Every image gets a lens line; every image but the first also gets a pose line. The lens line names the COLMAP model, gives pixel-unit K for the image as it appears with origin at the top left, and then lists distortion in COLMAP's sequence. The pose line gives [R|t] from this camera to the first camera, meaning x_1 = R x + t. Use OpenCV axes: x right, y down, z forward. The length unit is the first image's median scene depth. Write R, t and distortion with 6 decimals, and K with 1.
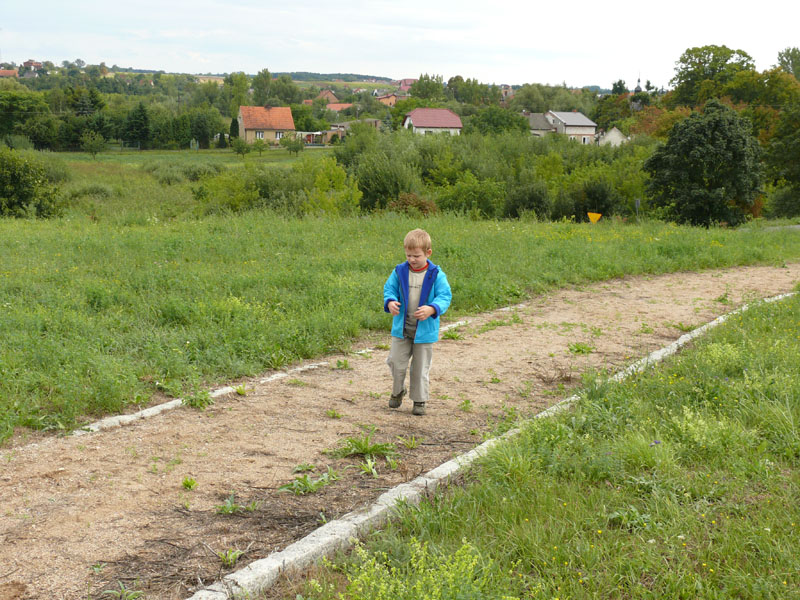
lens RADIAL K [[1312.3, 0, 395.7], [0, 1312.3, 302.5], [0, 0, 1]] dist [0.017926, 0.000000]
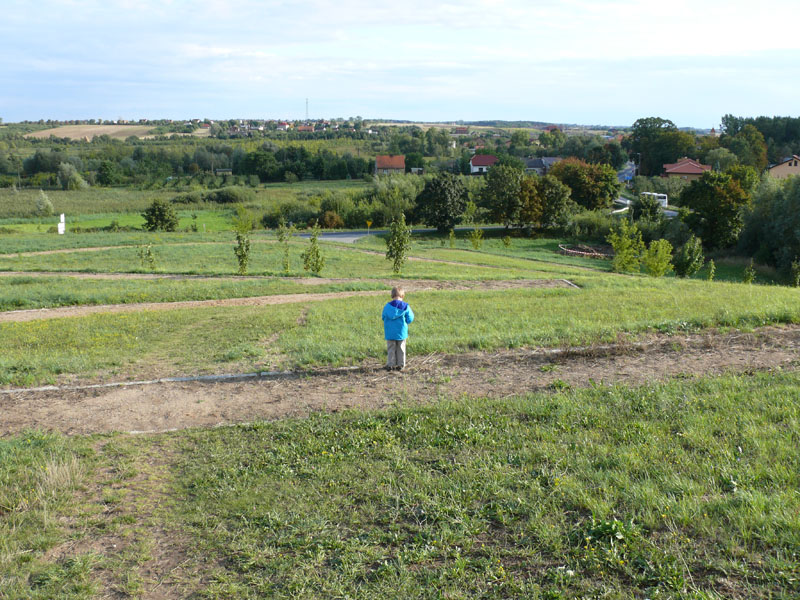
lens RADIAL K [[828.0, 0, 399.0], [0, 828.0, 304.2], [0, 0, 1]] dist [-0.117187, 0.000000]
pose [[0.980214, 0.021210, -0.196803, 0.155099], [-0.011666, 0.998705, 0.049525, 0.002650], [0.197598, -0.046249, 0.979192, -0.156622]]
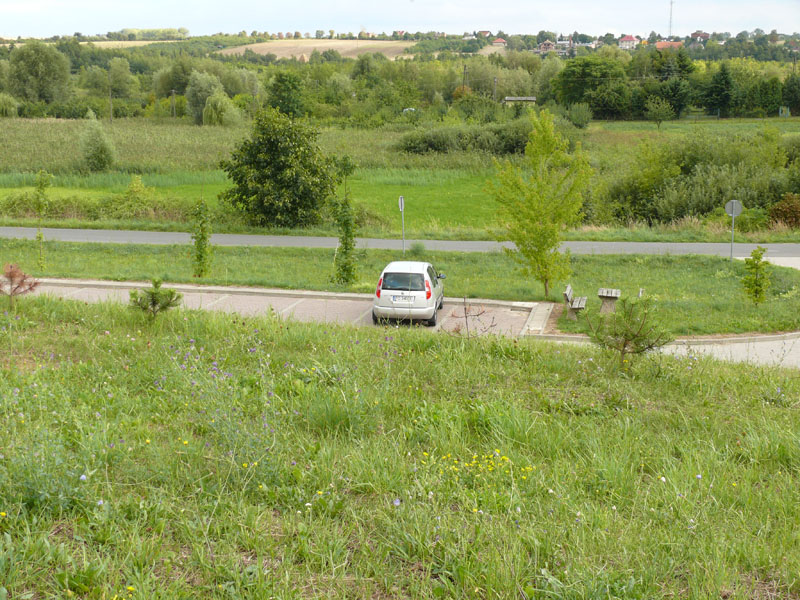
lens RADIAL K [[1312.3, 0, 394.2], [0, 1312.3, 297.7], [0, 0, 1]] dist [0.017926, 0.000000]
pose [[0.874213, 0.062001, -0.481568, 0.049070], [-0.053916, 0.998076, 0.030624, -0.009517], [0.482540, -0.000808, 0.875874, 0.107426]]
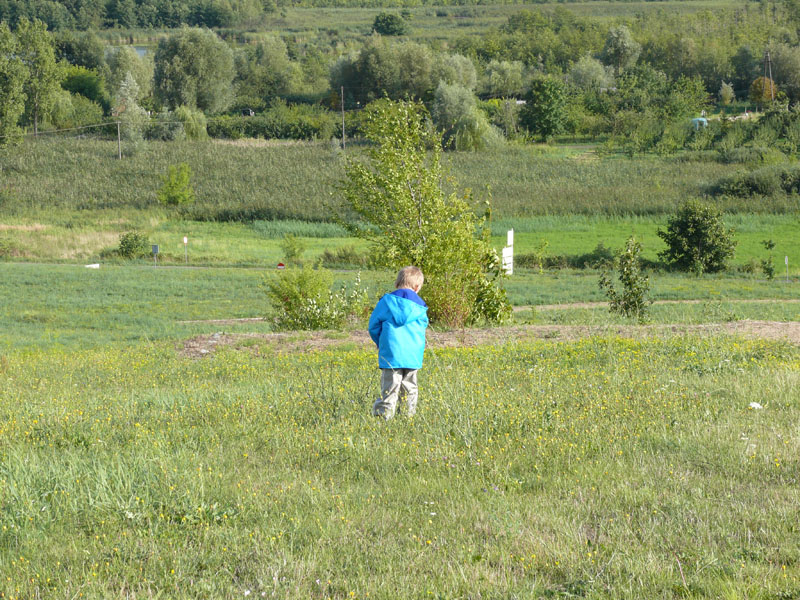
lens RADIAL K [[2665.1, 0, 400.1], [0, 2665.1, 299.1], [0, 0, 1]] dist [0.036569, 0.000000]
pose [[0.839917, 0.035823, -0.541531, 0.268898], [-0.048530, 0.998779, -0.009199, 0.005353], [0.540540, 0.034007, 0.840631, -0.408023]]
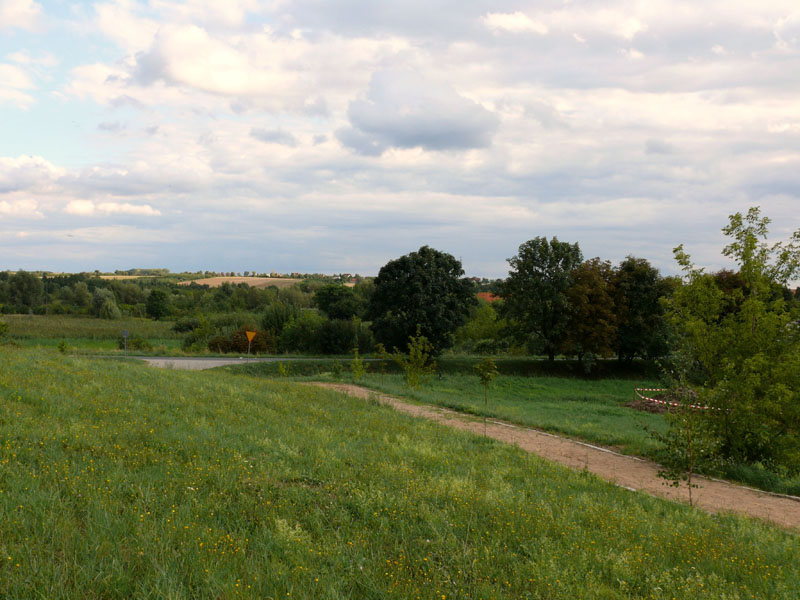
lens RADIAL K [[828.0, 0, 396.8], [0, 828.0, 299.9], [0, 0, 1]] dist [-0.117187, 0.000000]
pose [[0.921031, -0.004029, -0.389469, 0.176064], [-0.056877, 0.987836, -0.144724, 0.002449], [0.385315, 0.155447, 0.909598, 0.096354]]
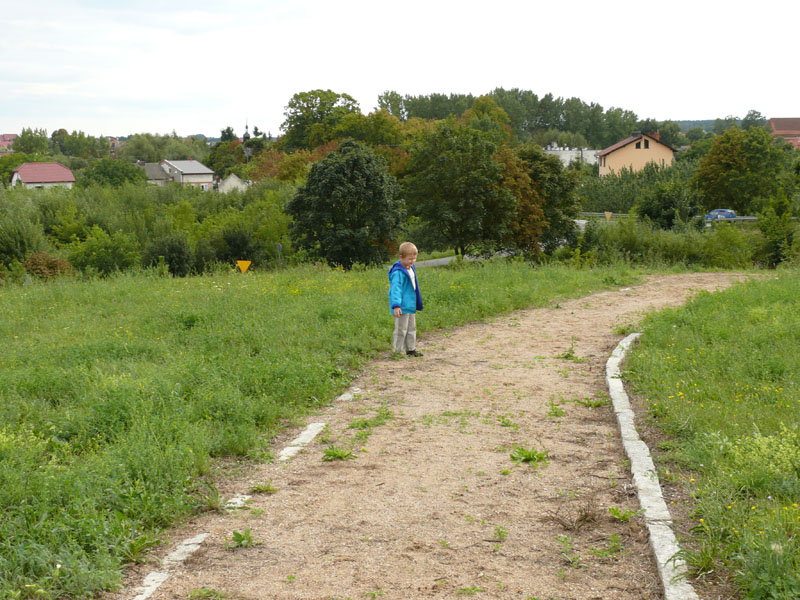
lens RADIAL K [[1312.3, 0, 395.7], [0, 1312.3, 299.4], [0, 0, 1]] dist [0.017926, 0.000000]
pose [[0.955724, -0.074061, 0.284792, -0.004922], [0.085105, 0.996017, -0.026583, -0.001569], [-0.281689, 0.049643, 0.958221, 0.016667]]
